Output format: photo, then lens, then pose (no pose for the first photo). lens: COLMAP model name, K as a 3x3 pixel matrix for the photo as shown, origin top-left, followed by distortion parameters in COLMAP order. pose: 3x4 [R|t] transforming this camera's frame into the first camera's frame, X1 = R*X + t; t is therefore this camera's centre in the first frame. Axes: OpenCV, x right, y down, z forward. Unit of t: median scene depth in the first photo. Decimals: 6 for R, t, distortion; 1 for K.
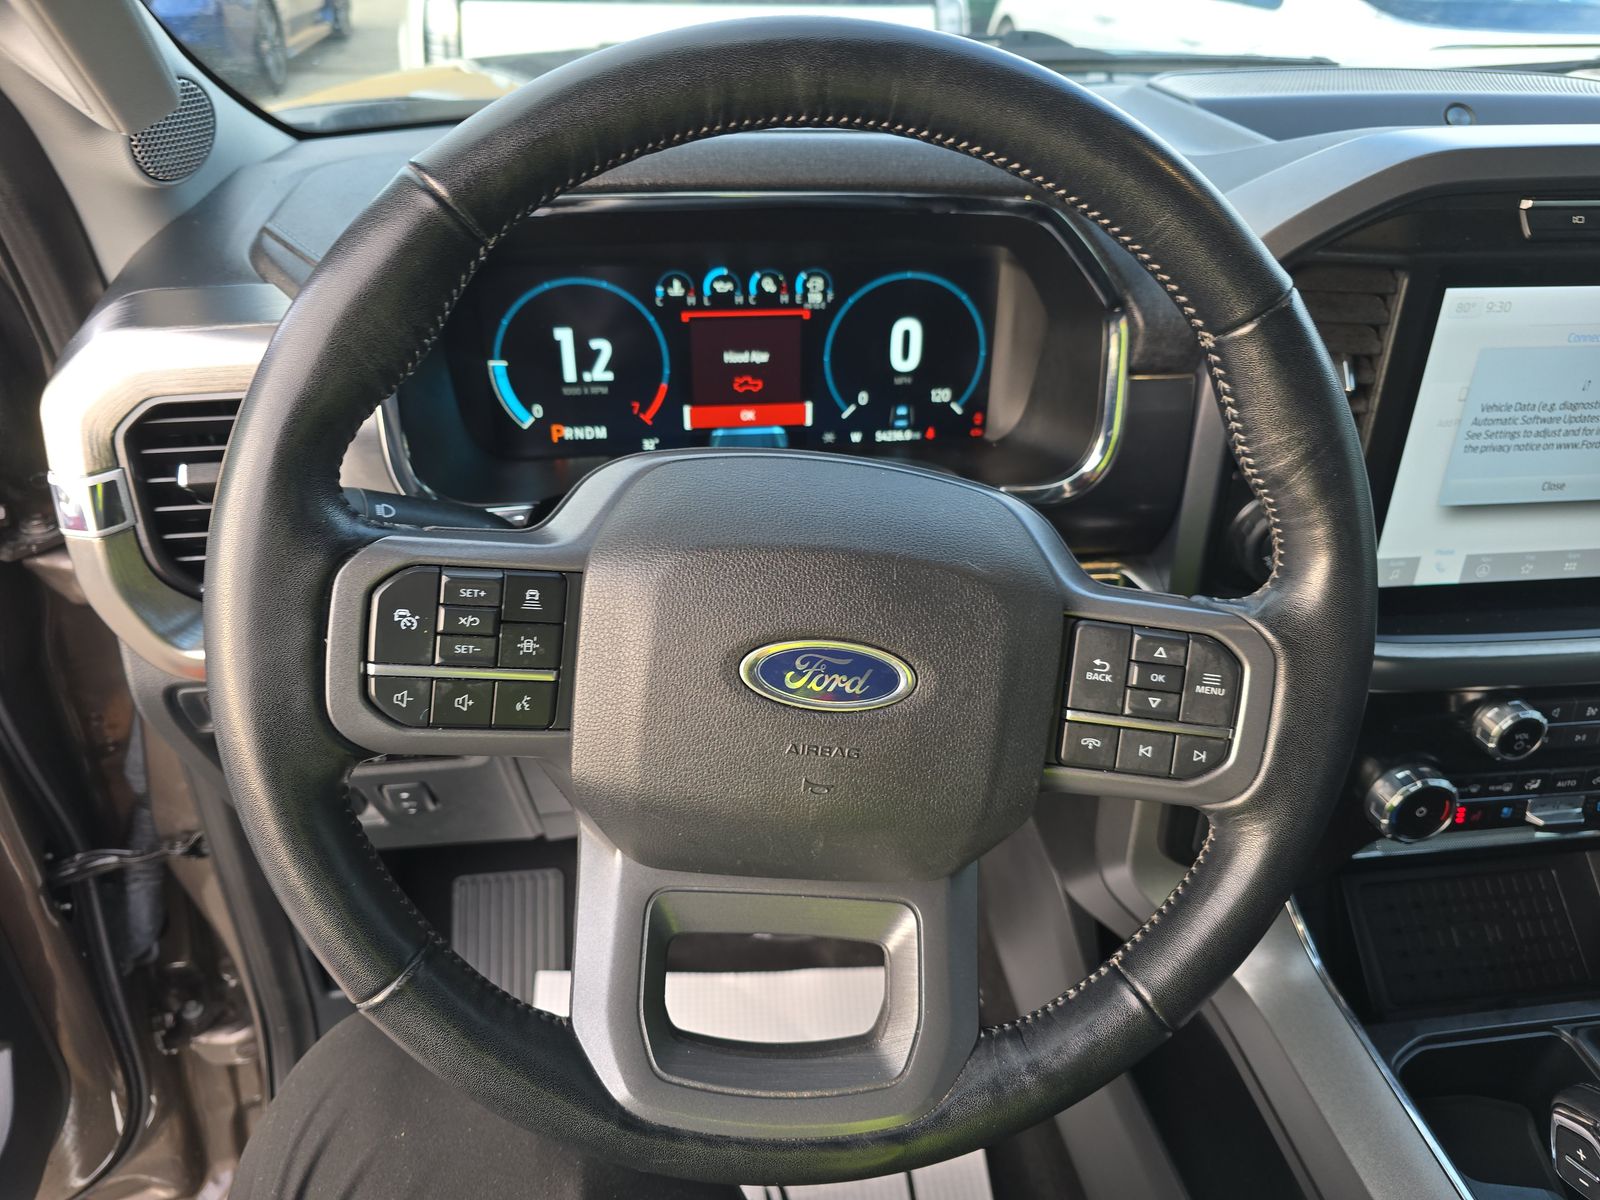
lens RADIAL K [[1085.7, 0, 798.9], [0, 1085.7, 600.3], [0, 0, 1]] dist [0.038898, -0.016162]
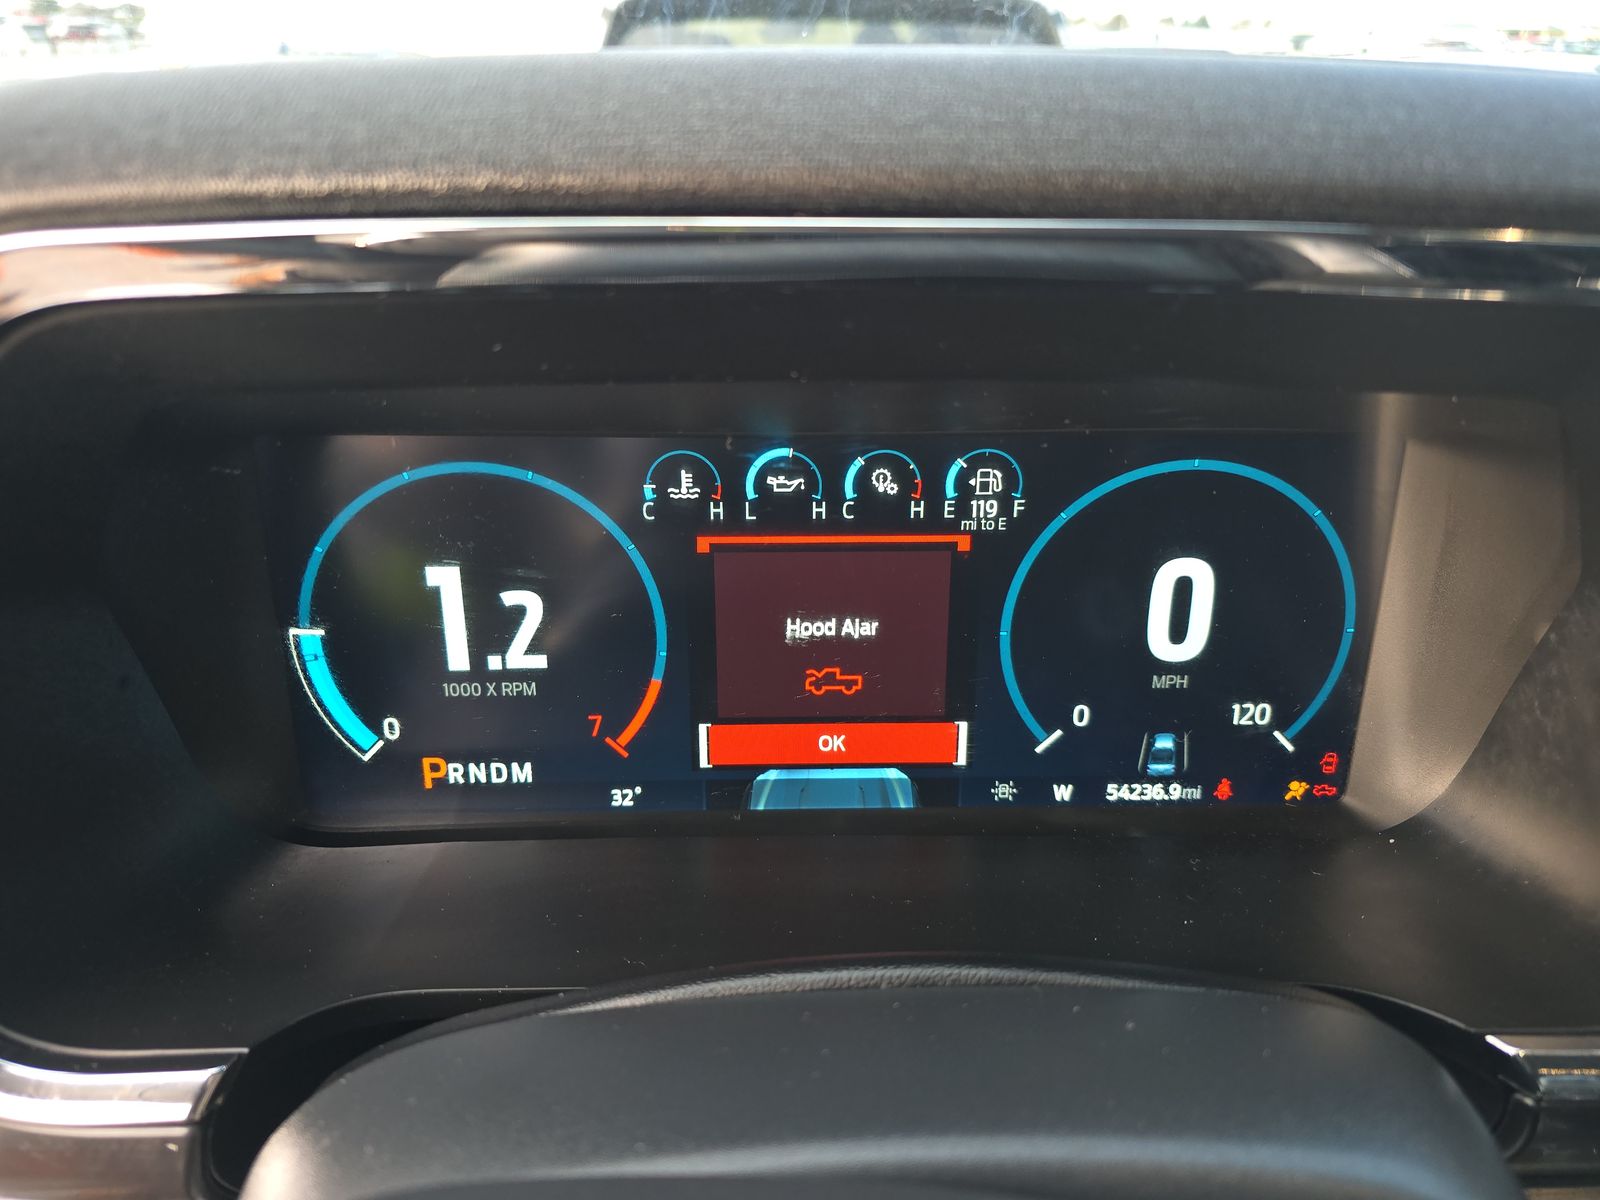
lens RADIAL K [[1085.7, 0, 794.8], [0, 1085.7, 591.1], [0, 0, 1]] dist [0.038898, -0.016162]
pose [[0.993212, 0.027821, -0.112946, -0.011876], [-0.044285, 0.988293, -0.145996, -0.172257], [0.107562, 0.150007, 0.982817, 0.543341]]
